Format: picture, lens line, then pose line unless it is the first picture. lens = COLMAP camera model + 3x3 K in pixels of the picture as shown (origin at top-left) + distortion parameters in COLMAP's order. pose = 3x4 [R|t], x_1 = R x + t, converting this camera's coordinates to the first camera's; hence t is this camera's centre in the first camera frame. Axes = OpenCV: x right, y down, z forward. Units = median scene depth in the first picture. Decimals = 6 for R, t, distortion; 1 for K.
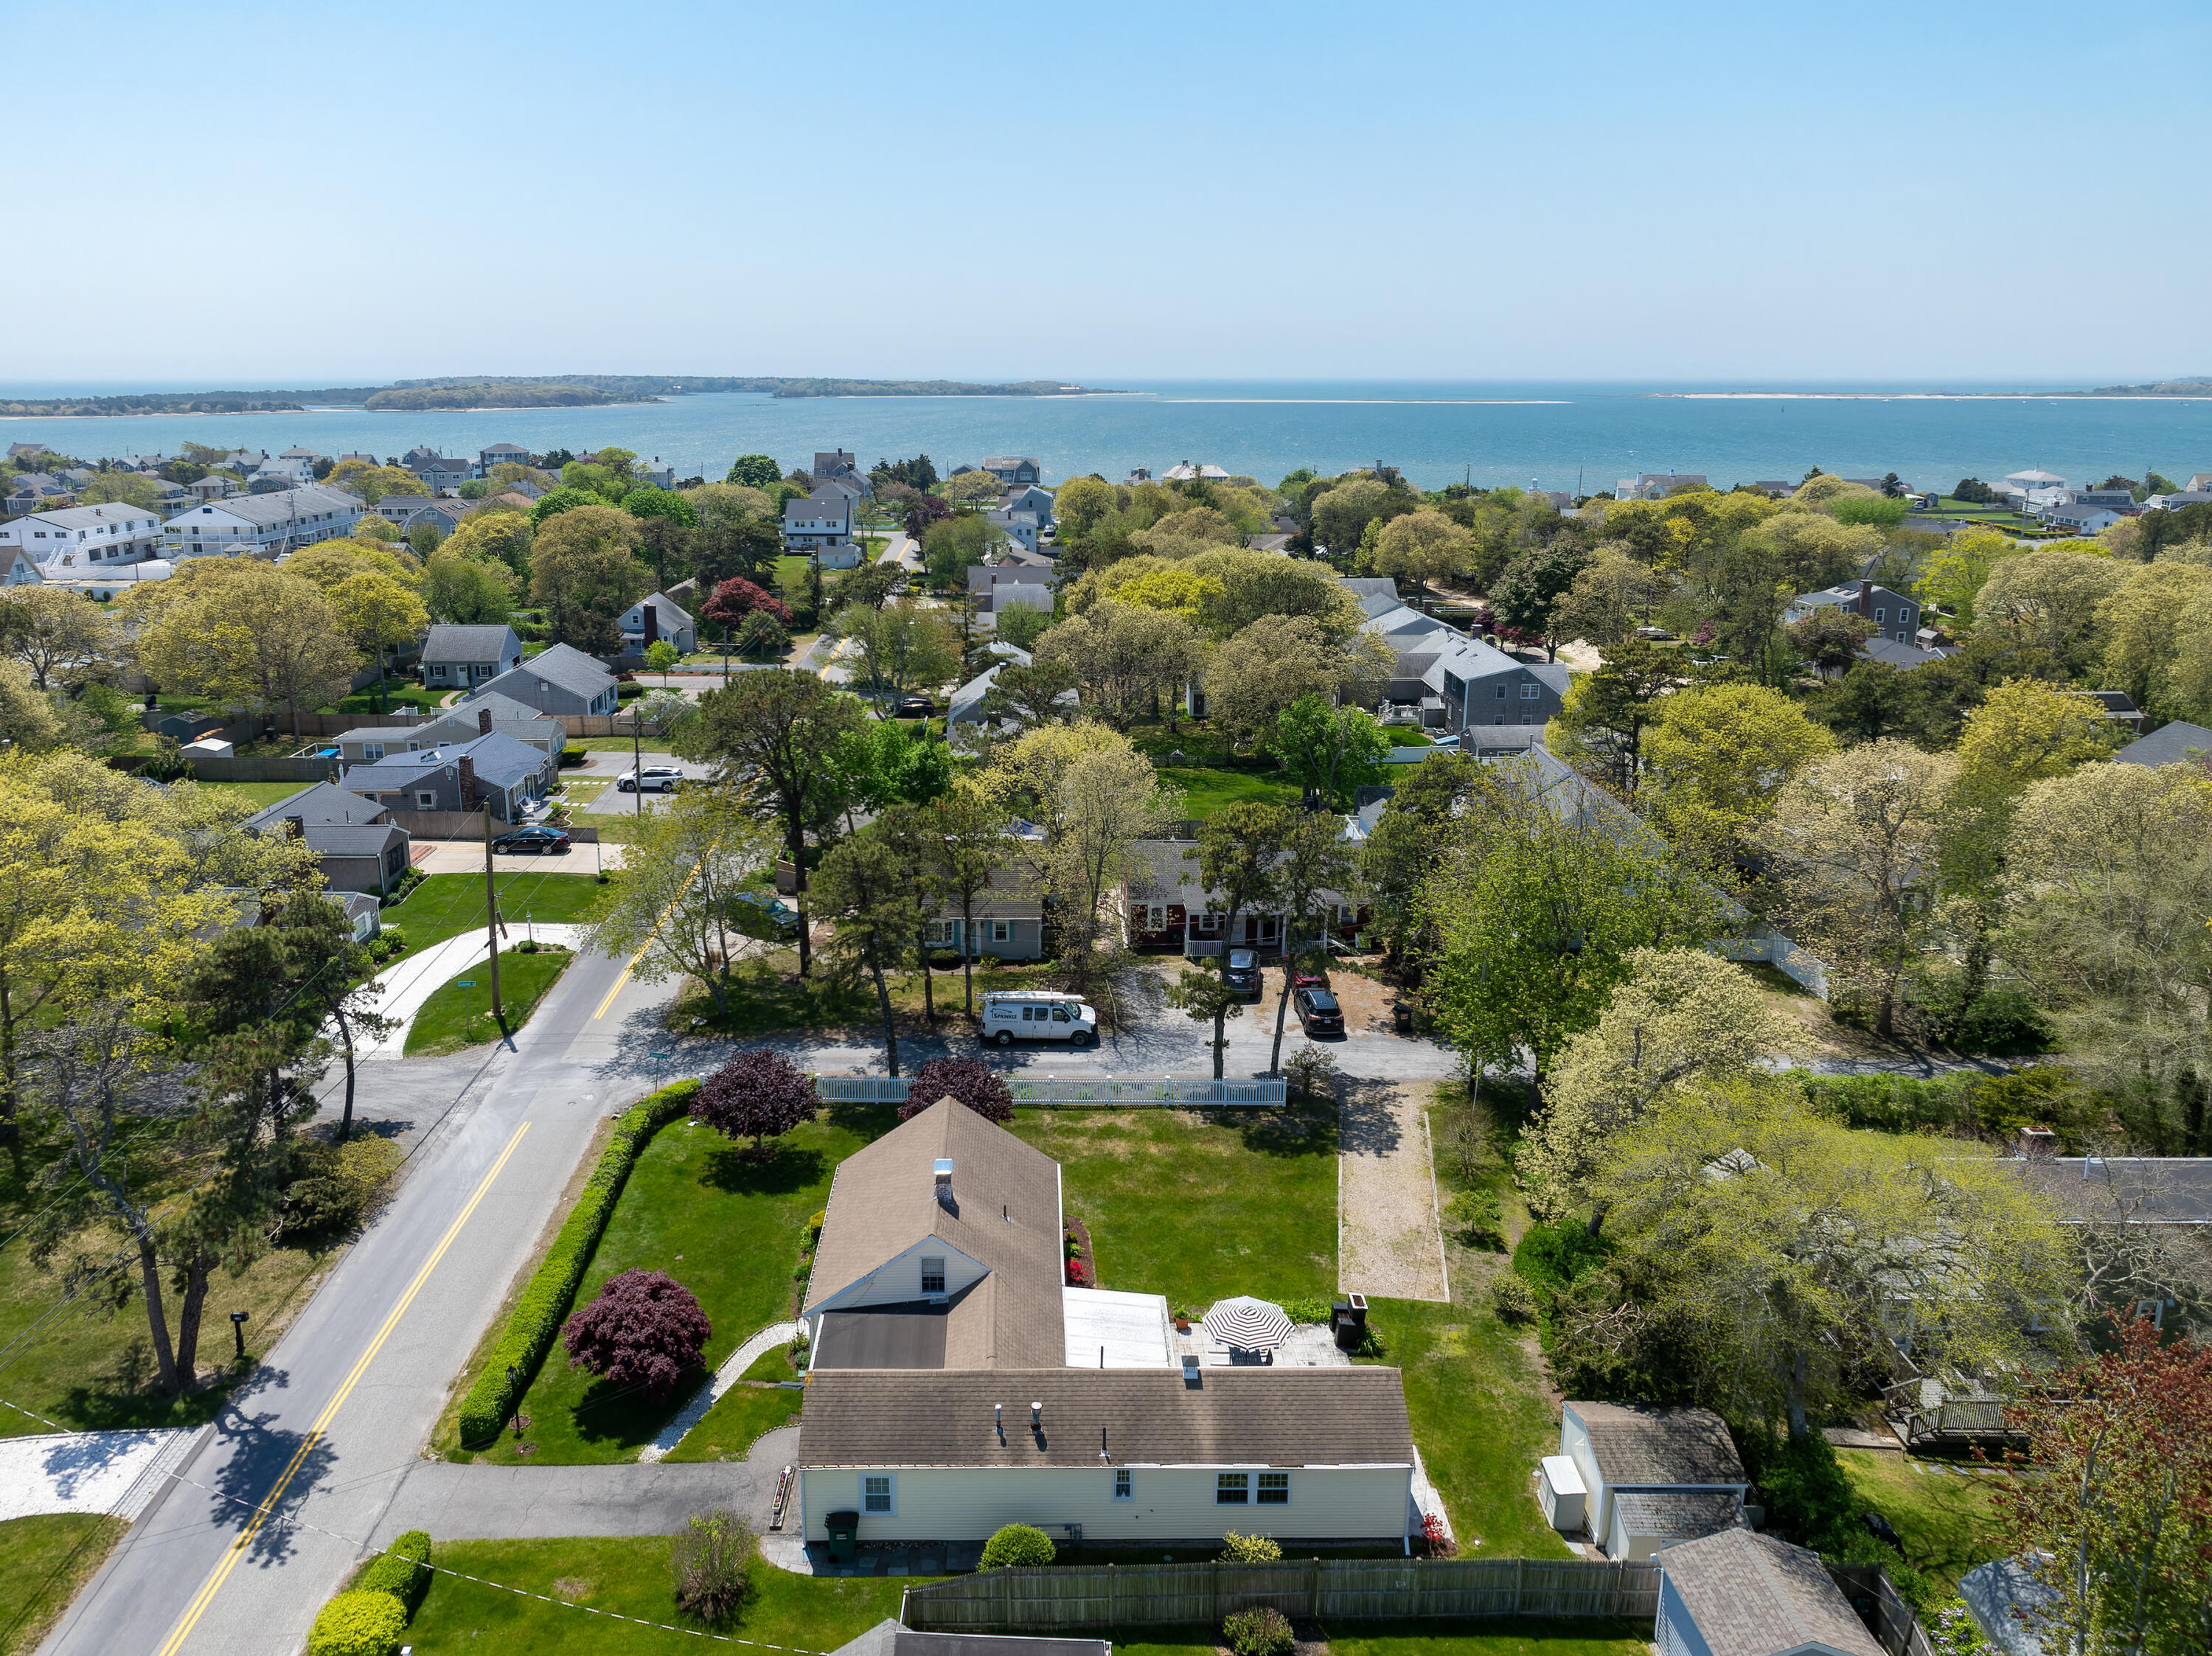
lens RADIAL K [[1567.4, 0, 1050.6], [0, 1567.4, 828.9], [0, 0, 1]] dist [-0.000617, -0.004784]
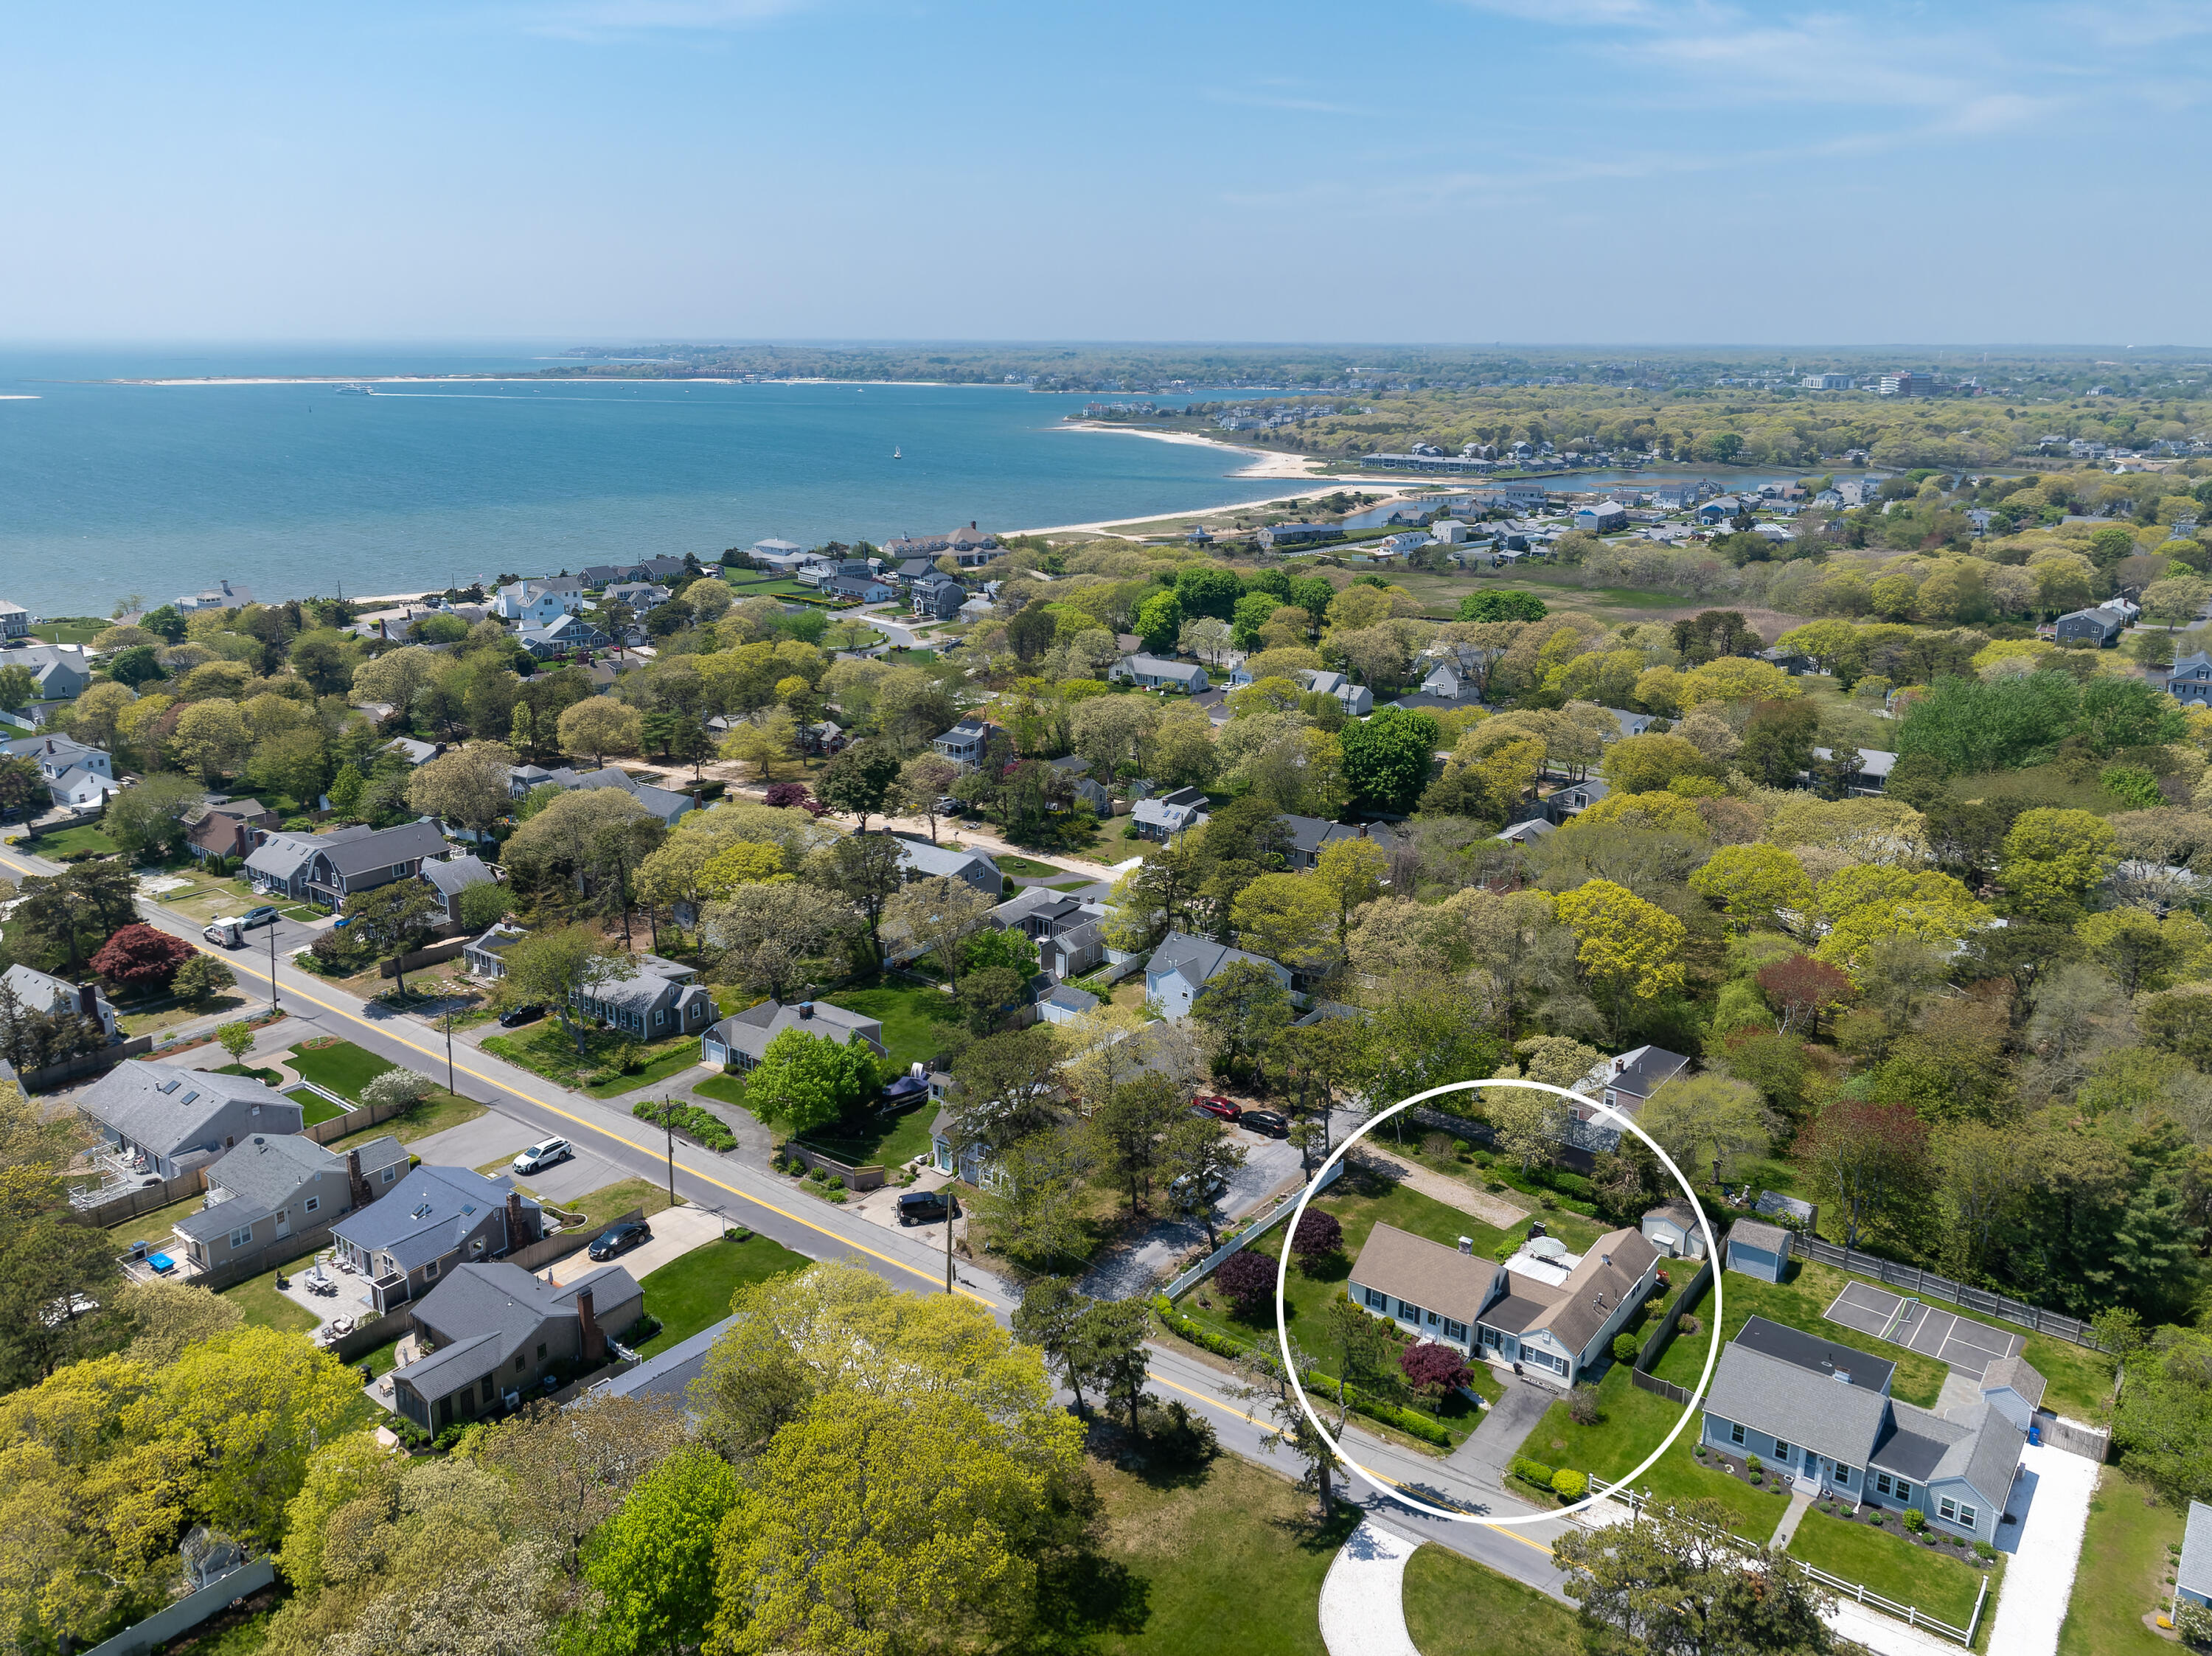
lens RADIAL K [[1616.6, 0, 1099.8], [0, 1616.6, 775.1], [0, 0, 1]] dist [-0.004050, 0.001909]
pose [[0.619041, -0.193465, 0.761157, -1.348338], [0.211965, 0.974374, 0.075271, -0.477669], [-0.756214, 0.114743, 0.644185, -0.109664]]
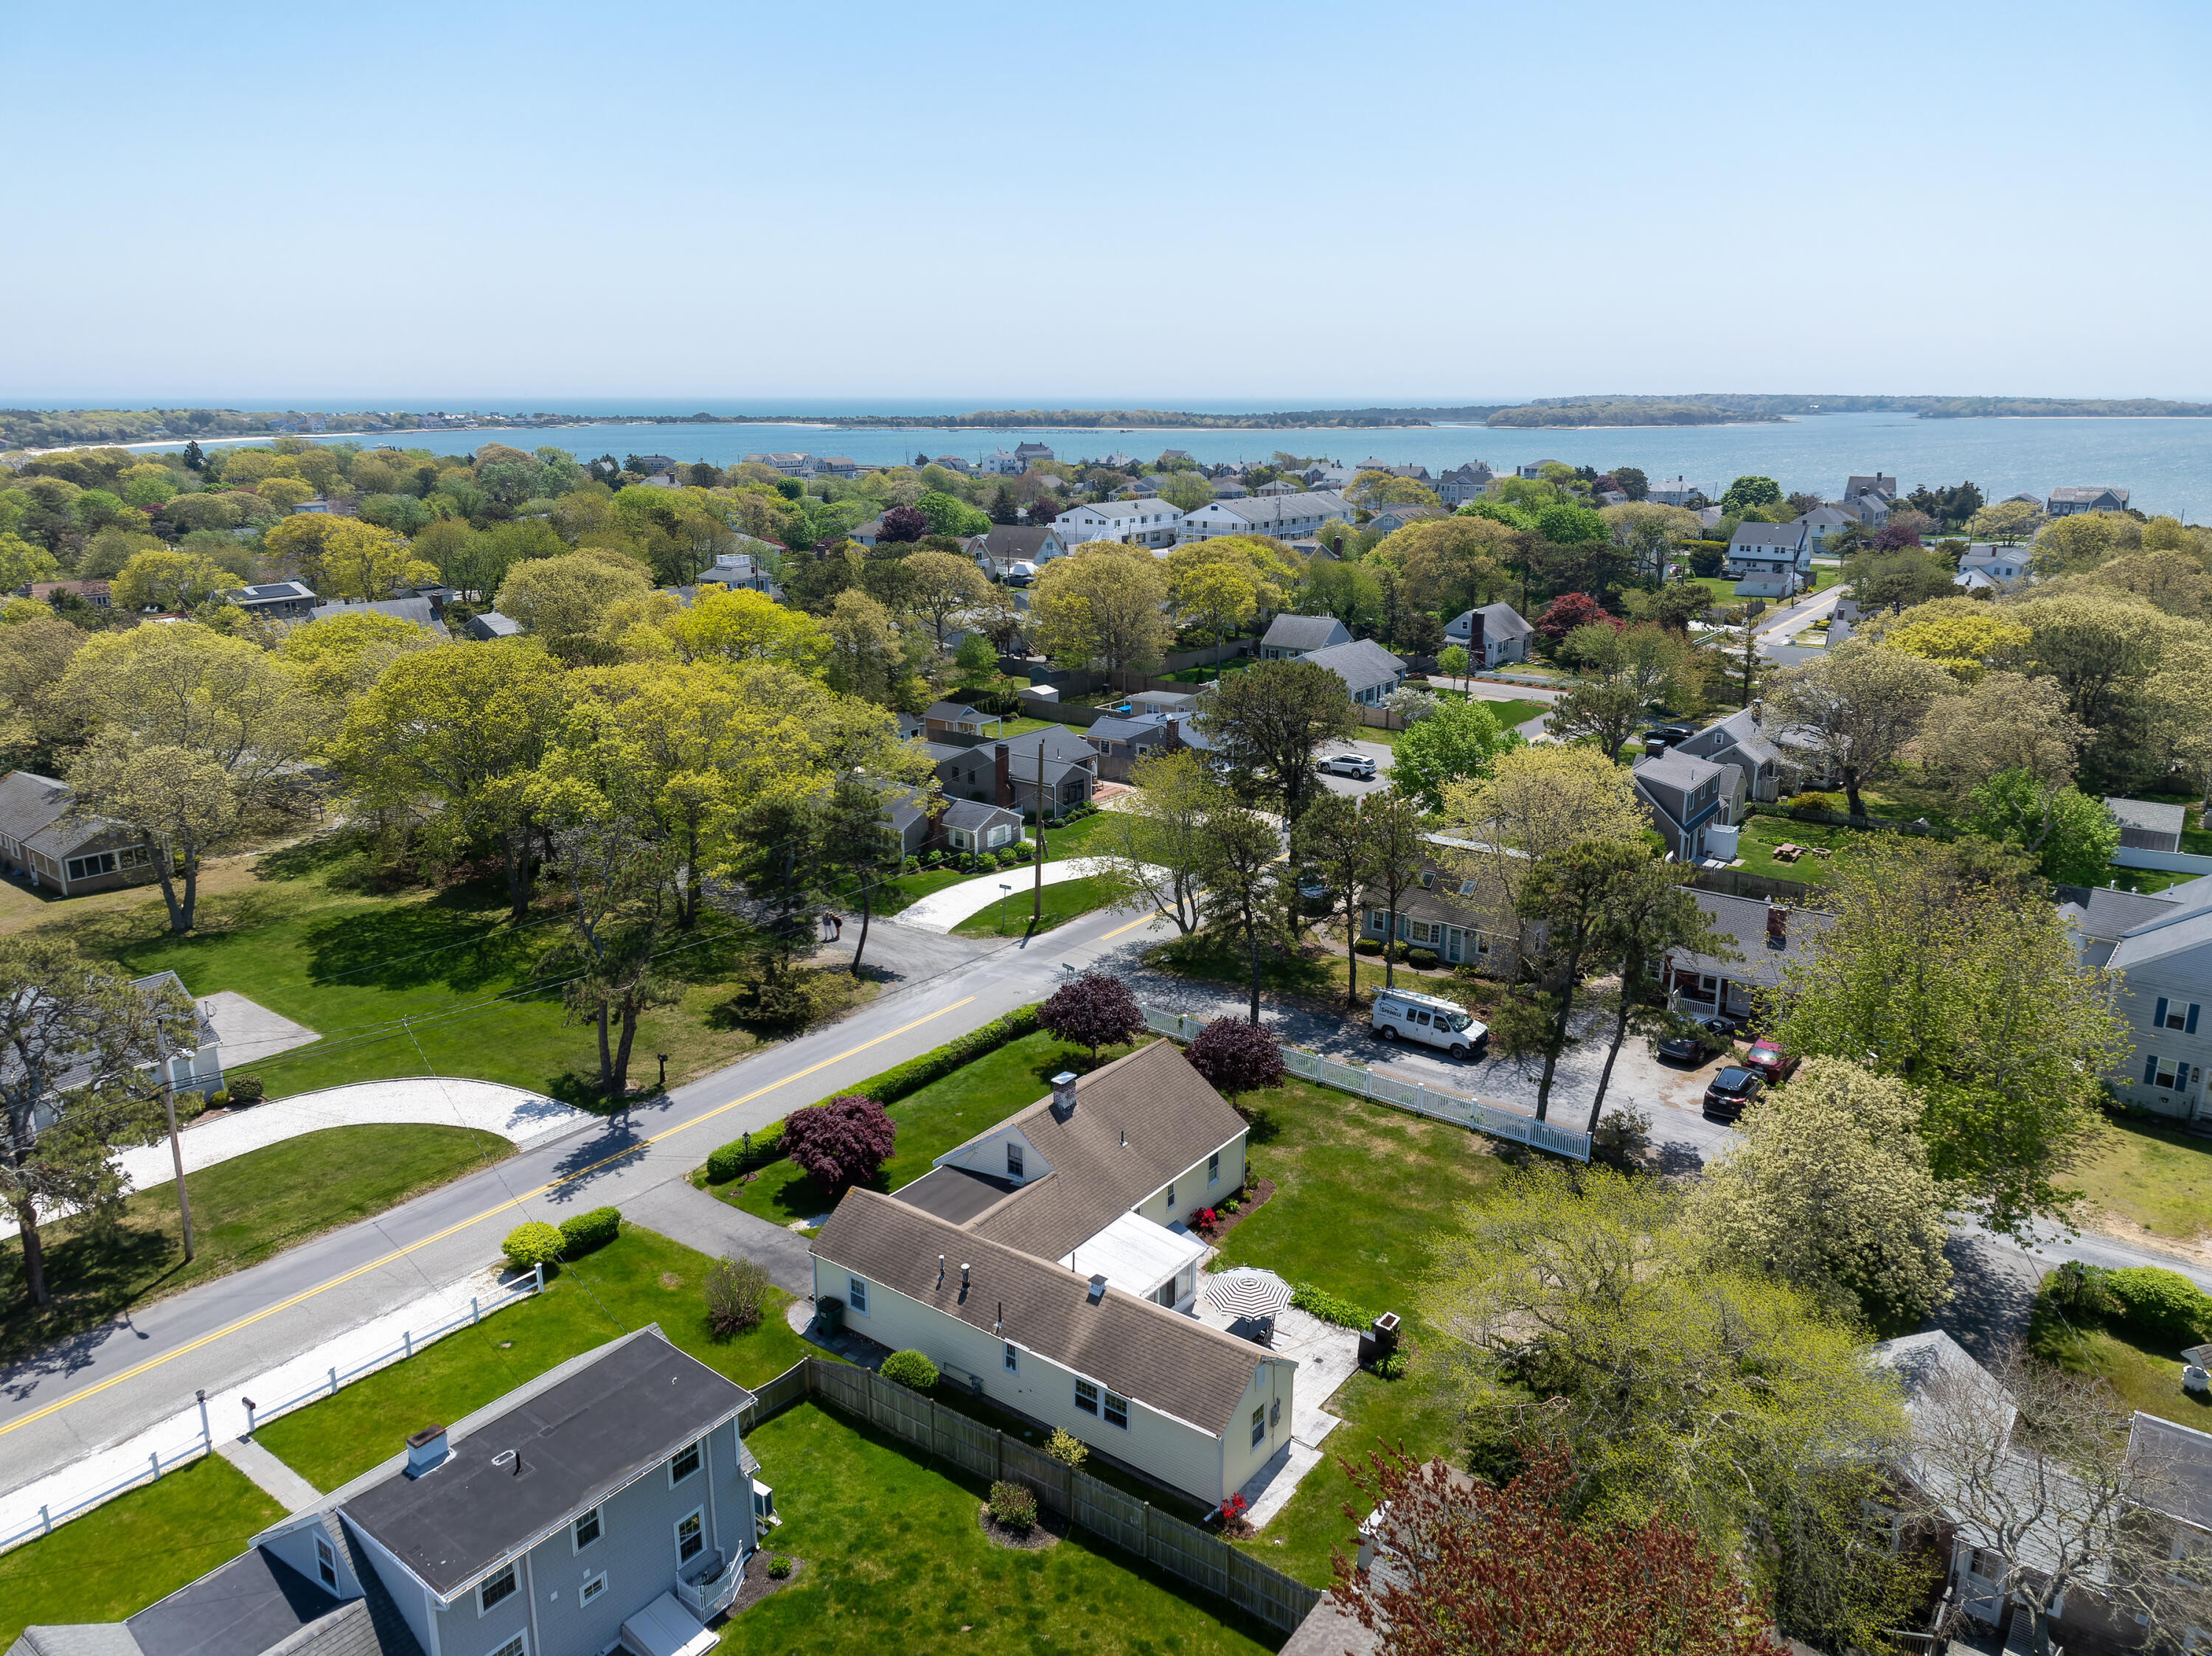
lens RADIAL K [[1556.8, 0, 1106.0], [0, 1556.8, 828.0], [0, 0, 1]] dist [-0.005659, 0.001838]
pose [[0.797744, 0.159906, -0.581407, 0.395809], [-0.165471, 0.985236, 0.043931, -0.013520], [0.579848, 0.061161, 0.812426, 0.053447]]
